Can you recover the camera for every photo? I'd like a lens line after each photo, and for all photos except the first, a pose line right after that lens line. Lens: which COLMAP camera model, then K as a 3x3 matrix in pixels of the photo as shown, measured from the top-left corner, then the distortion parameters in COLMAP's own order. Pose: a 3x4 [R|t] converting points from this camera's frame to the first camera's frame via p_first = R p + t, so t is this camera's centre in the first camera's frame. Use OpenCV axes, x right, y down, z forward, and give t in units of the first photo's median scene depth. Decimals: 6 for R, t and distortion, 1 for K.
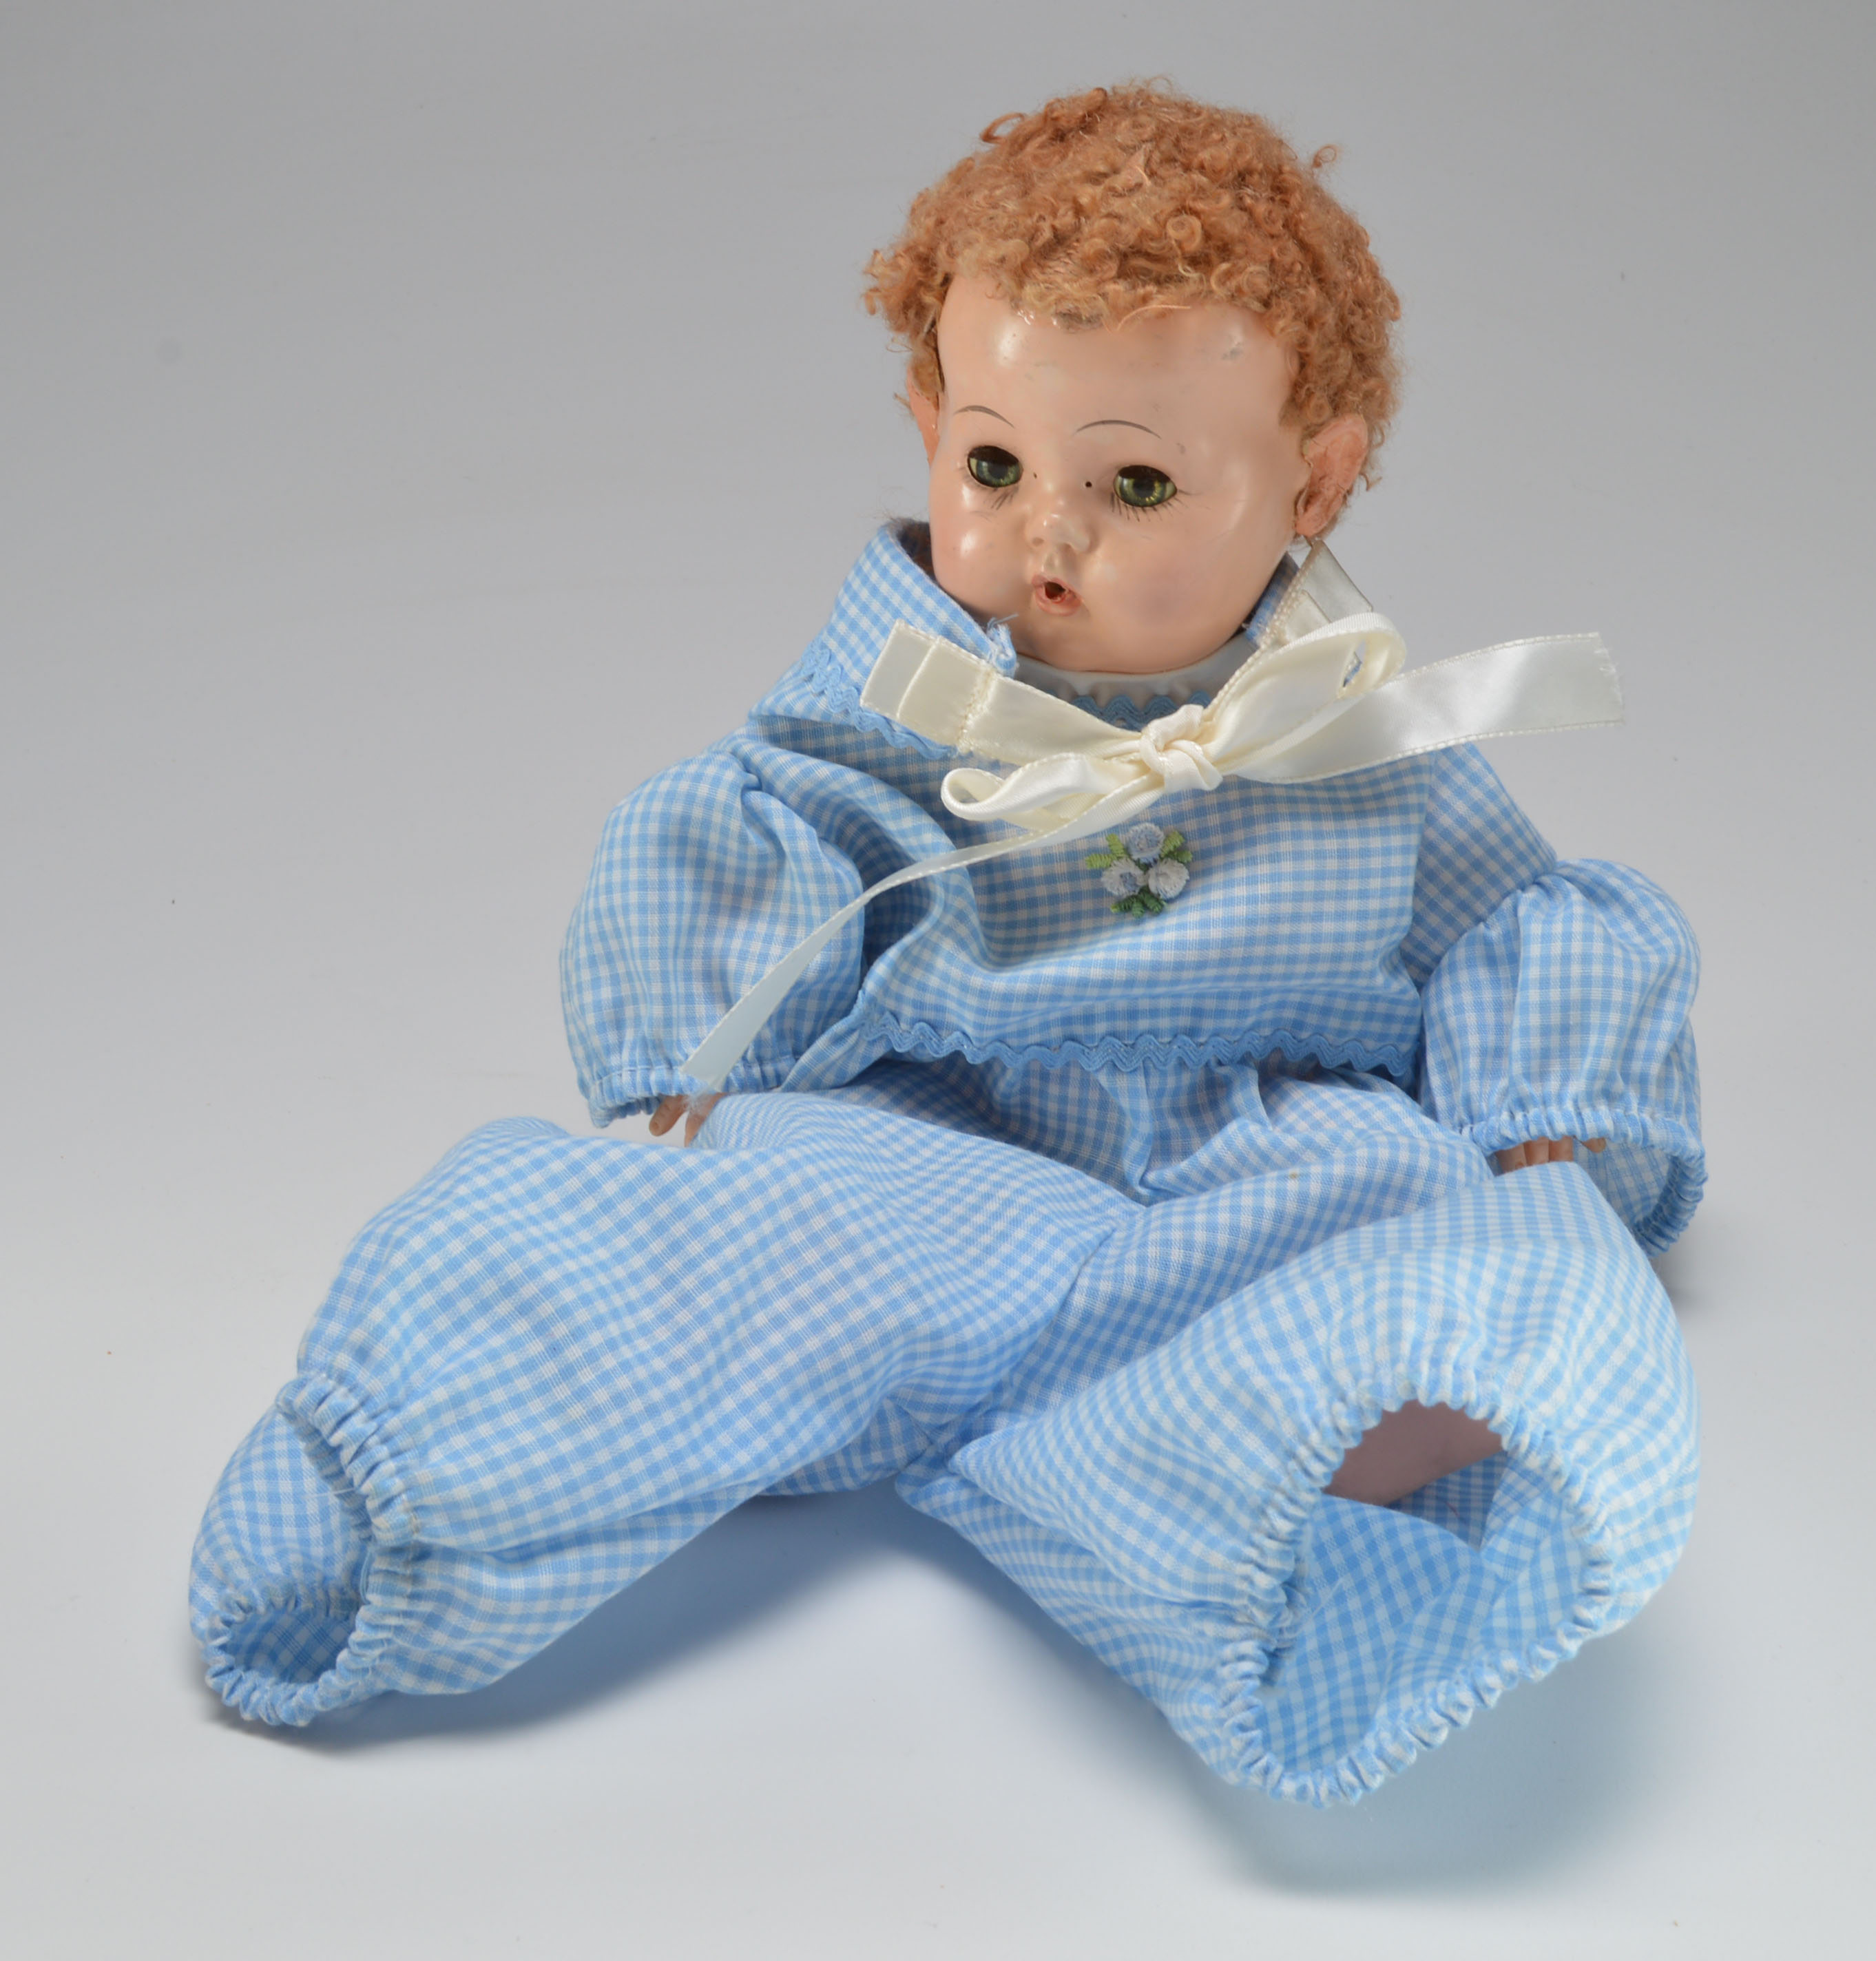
lens RADIAL K [[2856.7, 0, 938.0], [0, 2856.7, 980.5], [0, 0, 1]] dist [-0.137227, 0.108772]
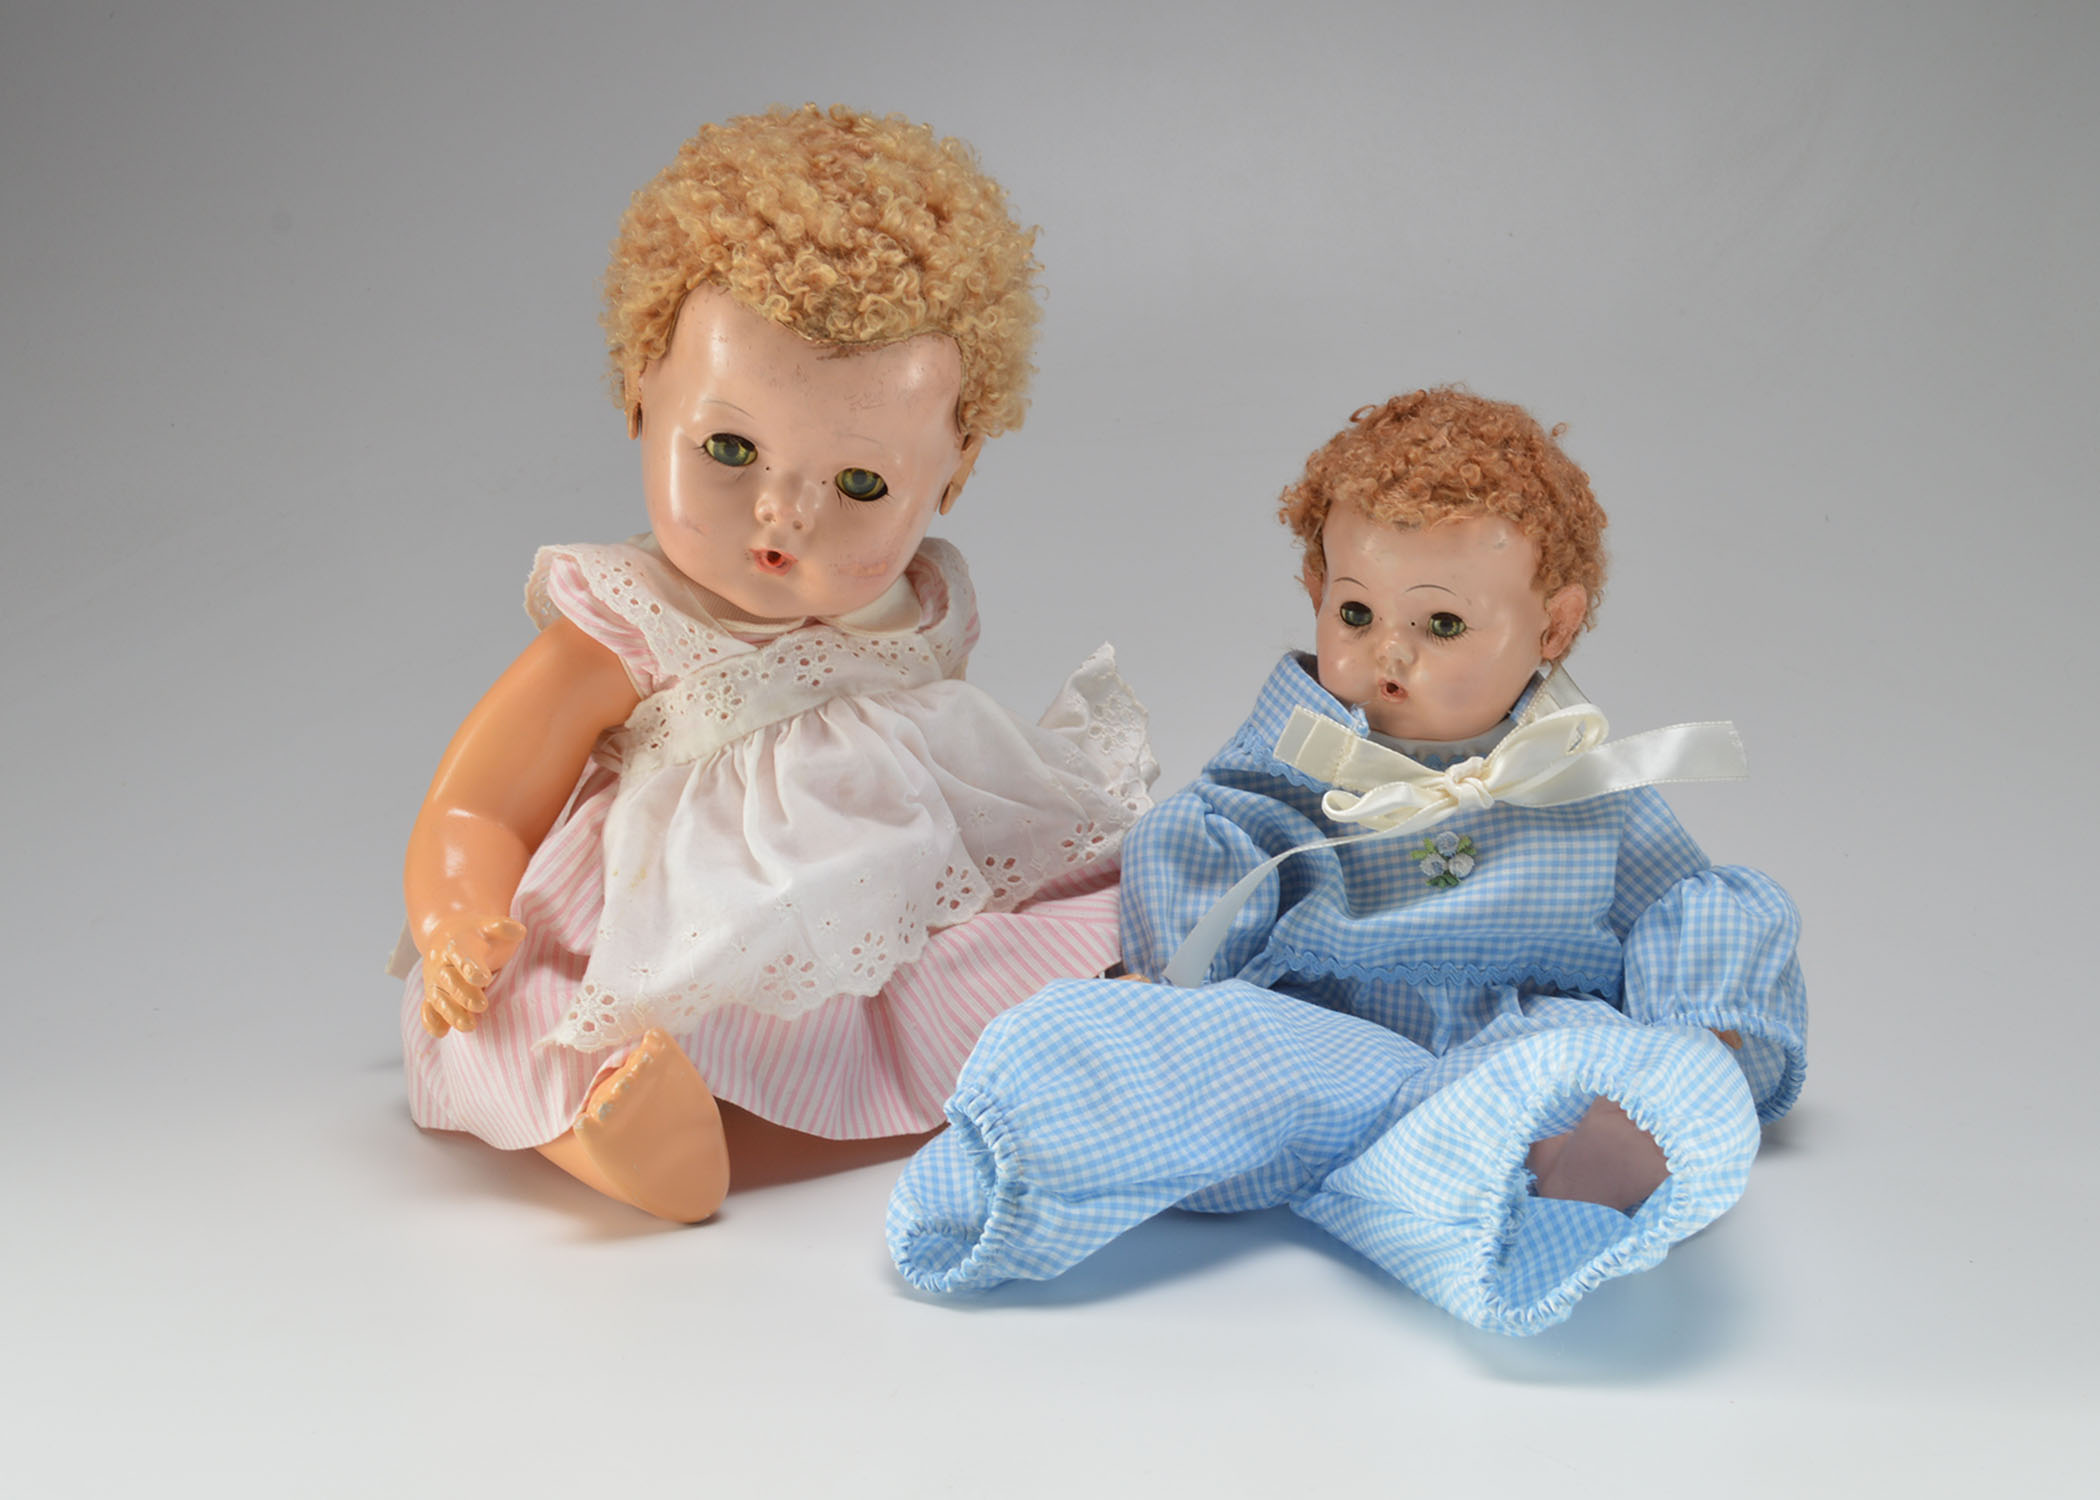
lens RADIAL K [[2311.9, 0, 1050.0], [0, 2311.9, 750.0], [0, 0, 1]] dist [-0.147860, 0.000798]
pose [[0.993339, 0.011291, -0.114674, -0.002509], [-0.028158, 0.988802, -0.146552, 0.097997], [0.111735, 0.148804, 0.982534, -0.321877]]
